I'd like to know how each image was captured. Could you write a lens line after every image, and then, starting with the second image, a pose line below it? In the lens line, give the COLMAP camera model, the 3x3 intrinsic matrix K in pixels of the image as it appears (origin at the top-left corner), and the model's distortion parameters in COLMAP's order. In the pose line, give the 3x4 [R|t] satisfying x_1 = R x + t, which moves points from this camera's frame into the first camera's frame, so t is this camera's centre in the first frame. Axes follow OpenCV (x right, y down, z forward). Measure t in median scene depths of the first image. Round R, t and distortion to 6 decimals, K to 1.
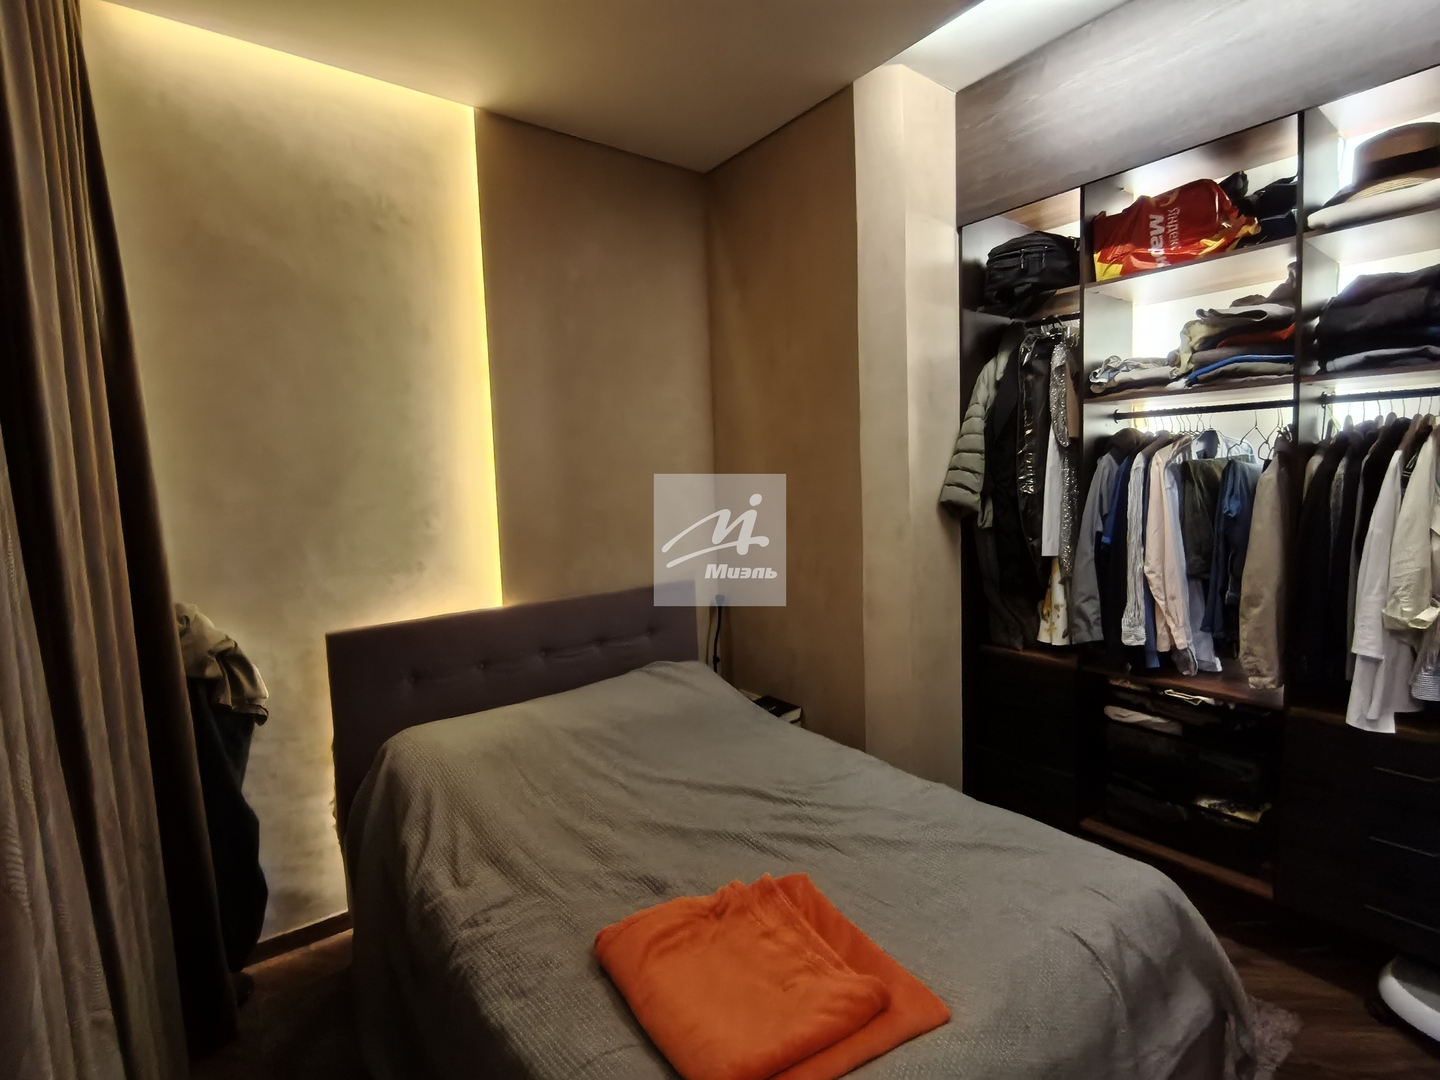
lens RADIAL K [[682.4, 0, 714.4], [0, 682.4, 530.9], [0, 0, 1]] dist [-0.006190, -0.000321]
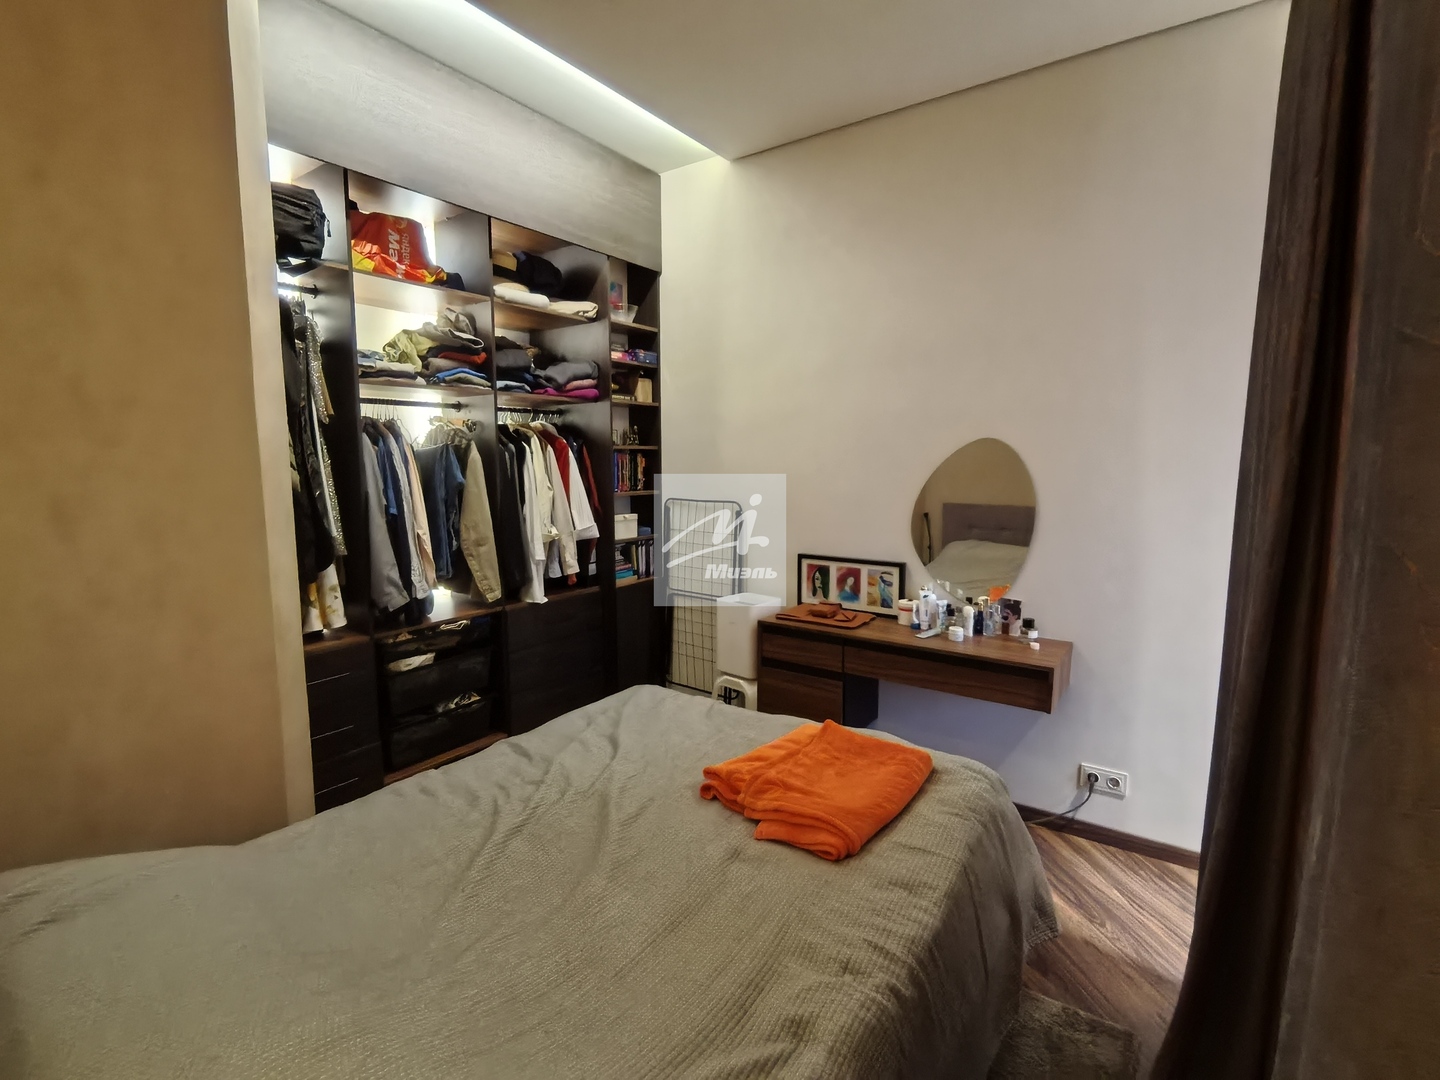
lens RADIAL K [[682.4, 0, 714.4], [0, 682.4, 530.9], [0, 0, 1]] dist [-0.006190, -0.000321]
pose [[-0.299221, -0.069447, 0.951653, -0.677899], [0.096372, 0.990048, 0.102551, -0.019717], [-0.949304, 0.122398, -0.289551, 0.883595]]
